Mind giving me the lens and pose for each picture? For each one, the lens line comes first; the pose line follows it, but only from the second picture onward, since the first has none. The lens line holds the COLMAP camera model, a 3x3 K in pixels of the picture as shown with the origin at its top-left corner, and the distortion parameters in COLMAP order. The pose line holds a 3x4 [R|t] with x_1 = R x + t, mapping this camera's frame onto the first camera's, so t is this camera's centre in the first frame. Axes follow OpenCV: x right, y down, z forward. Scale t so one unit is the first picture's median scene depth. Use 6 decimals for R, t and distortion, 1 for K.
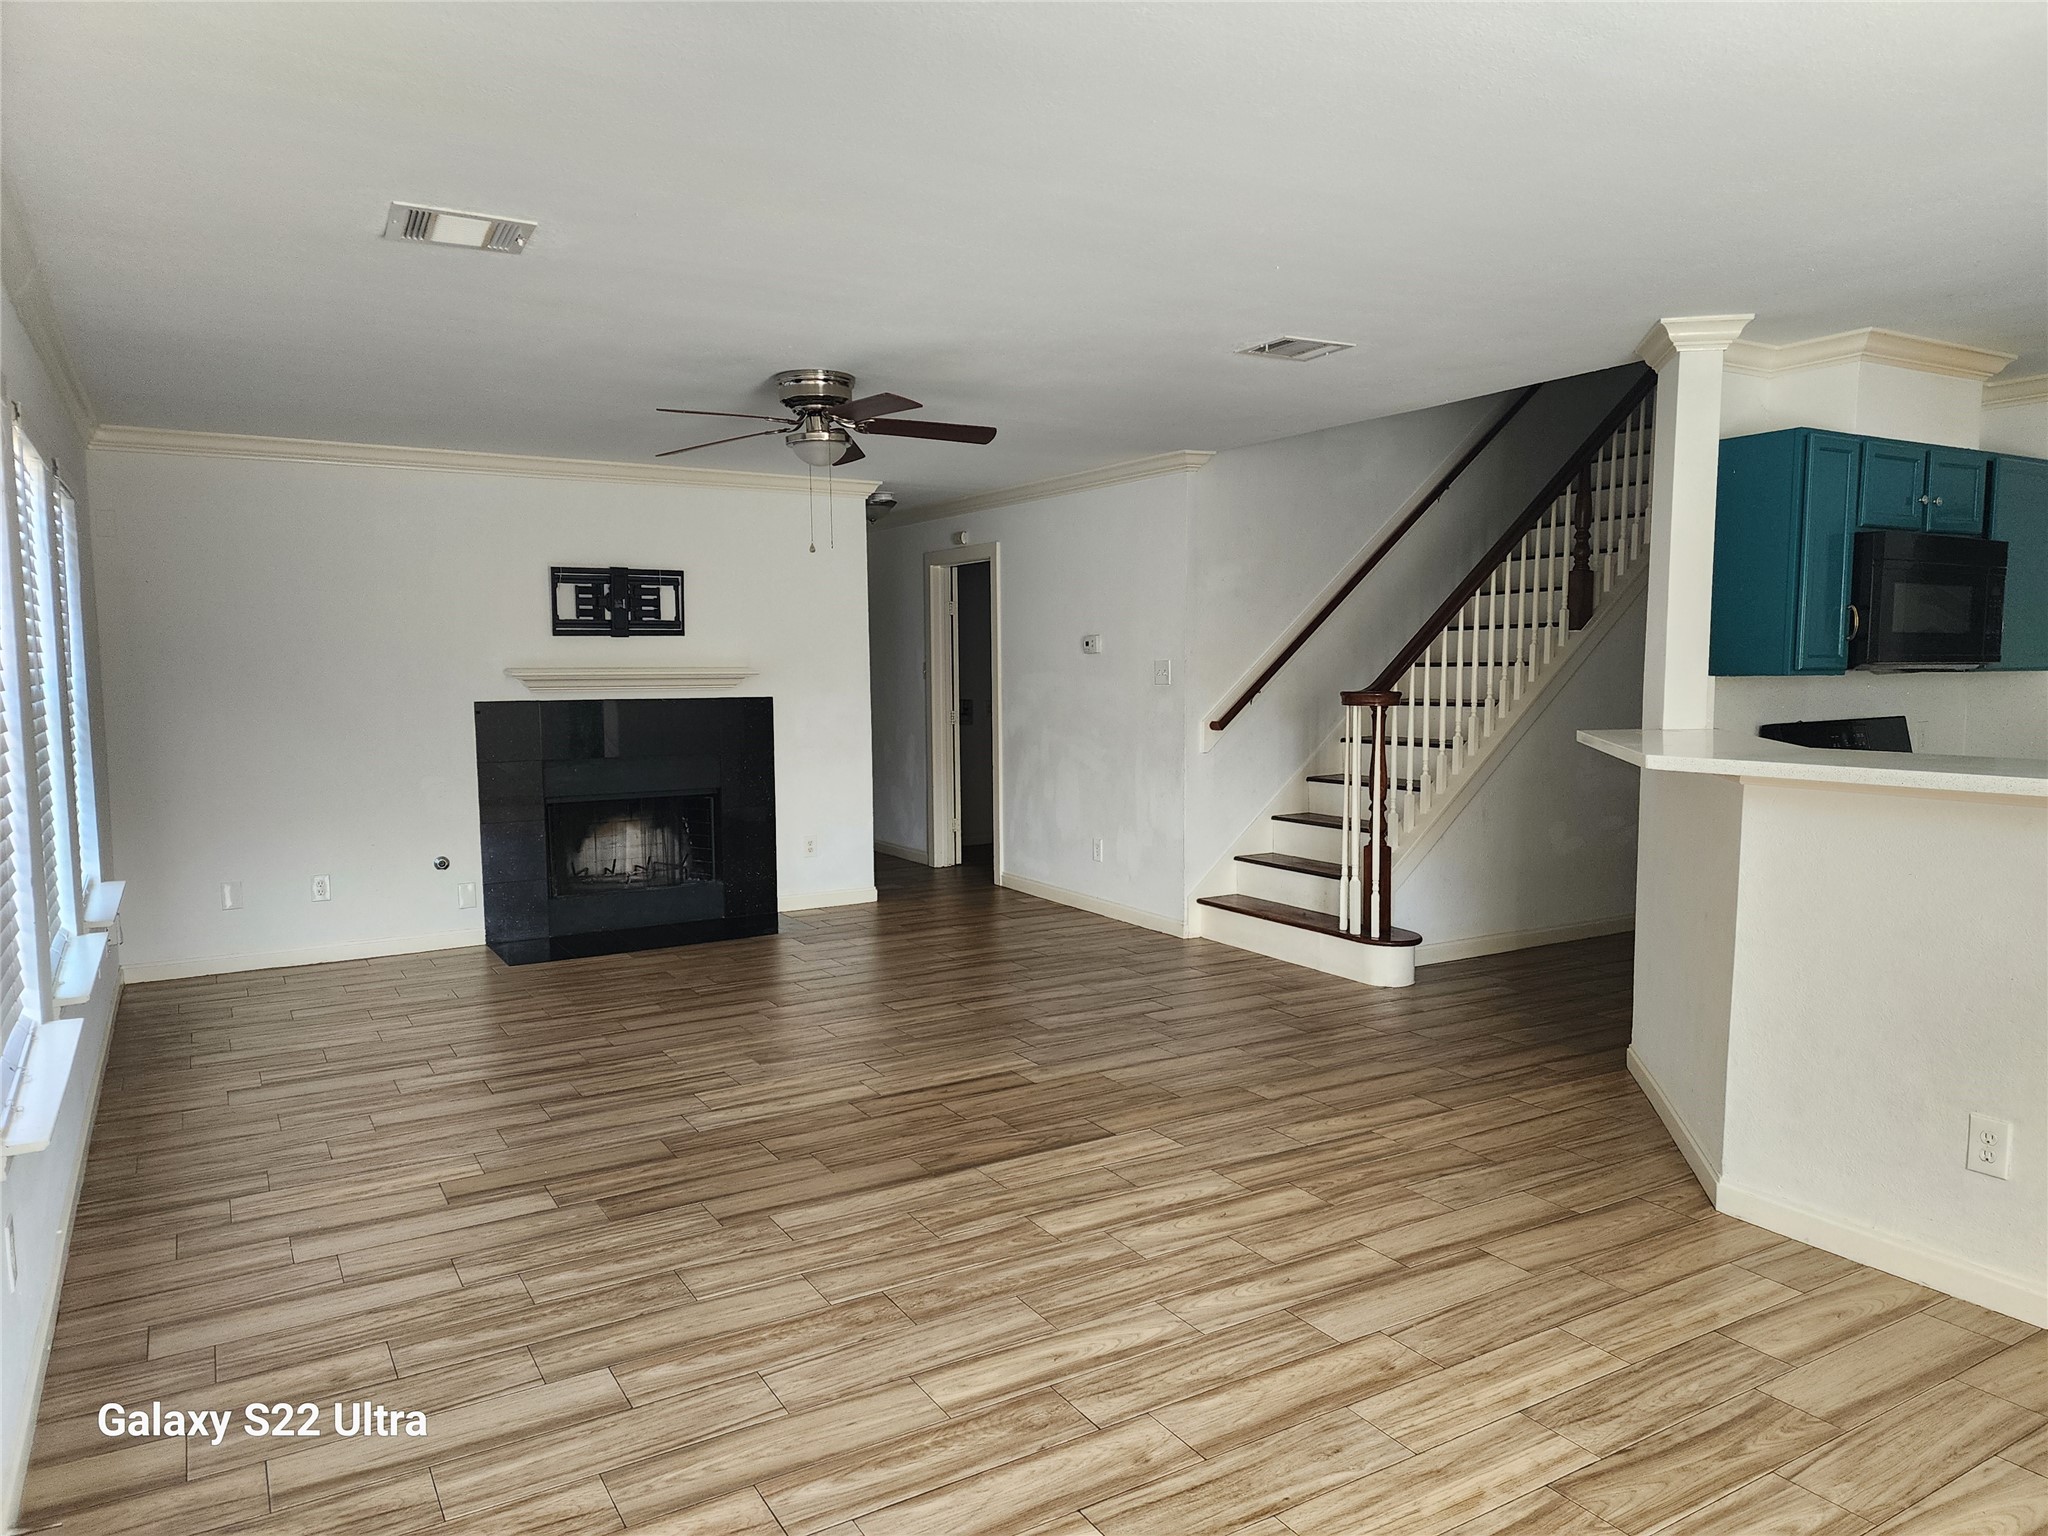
lens RADIAL K [[1376.3, 0, 1019.2], [0, 1376.3, 763.1], [0, 0, 1]] dist [0.086563, -0.091742]
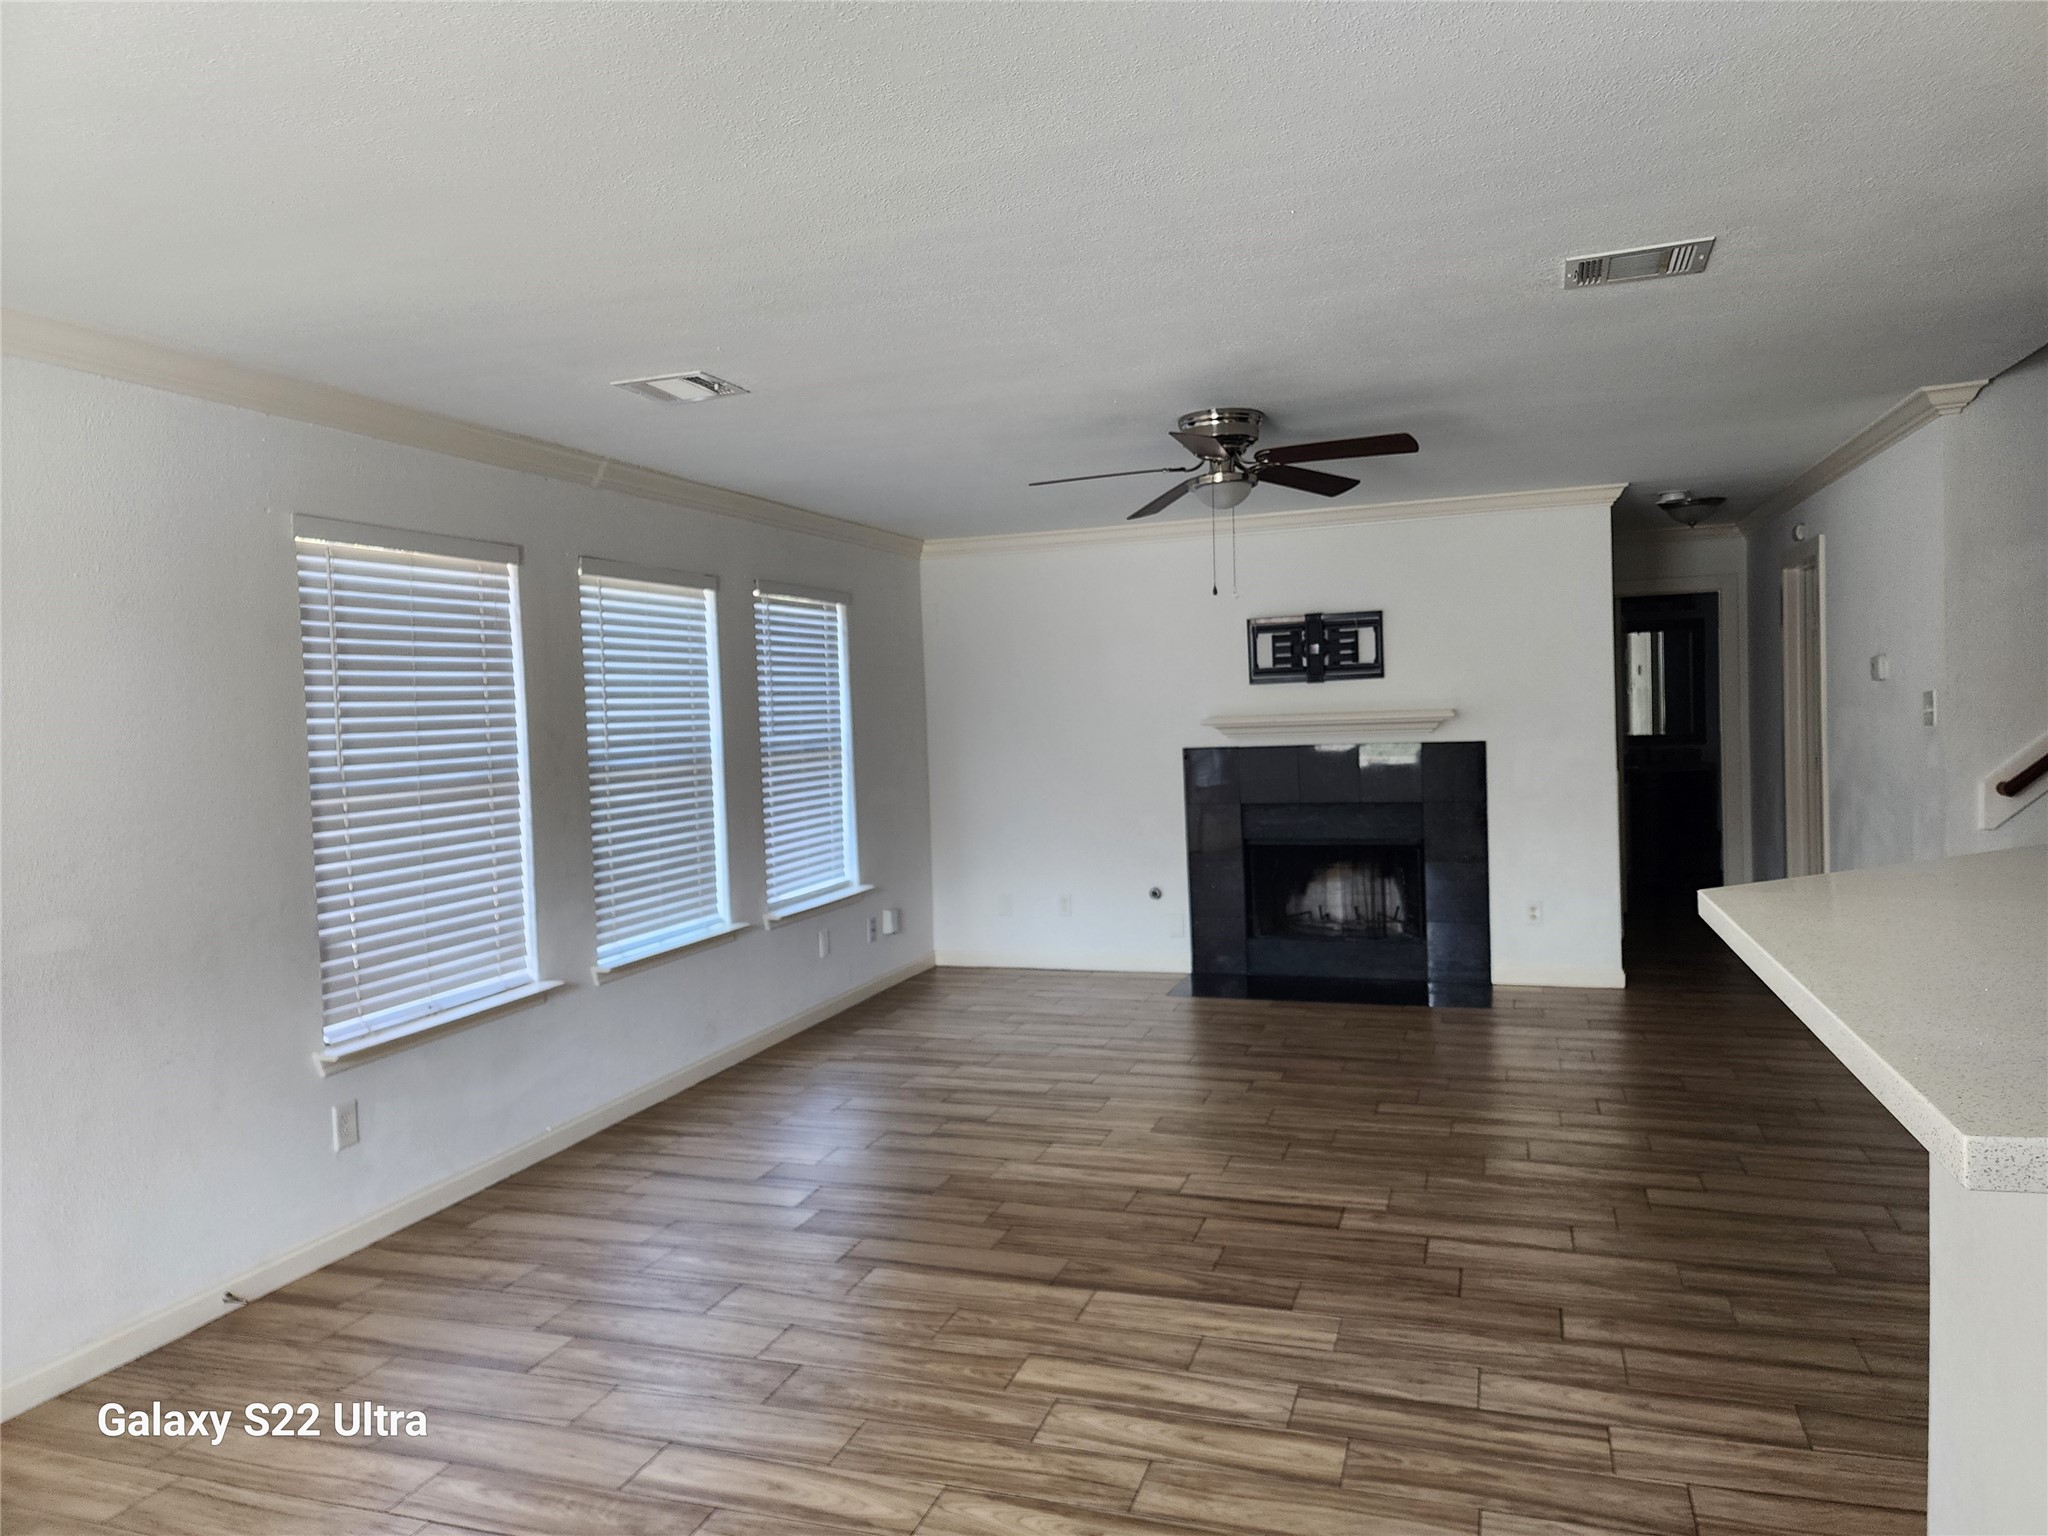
lens RADIAL K [[1376.3, 0, 1019.2], [0, 1376.3, 763.1], [0, 0, 1]] dist [0.086563, -0.091742]
pose [[0.647132, 0.015412, -0.762222, 0.533166], [-0.027619, 0.999613, -0.003237, -0.038943], [0.761877, 0.023146, 0.647308, 0.318736]]
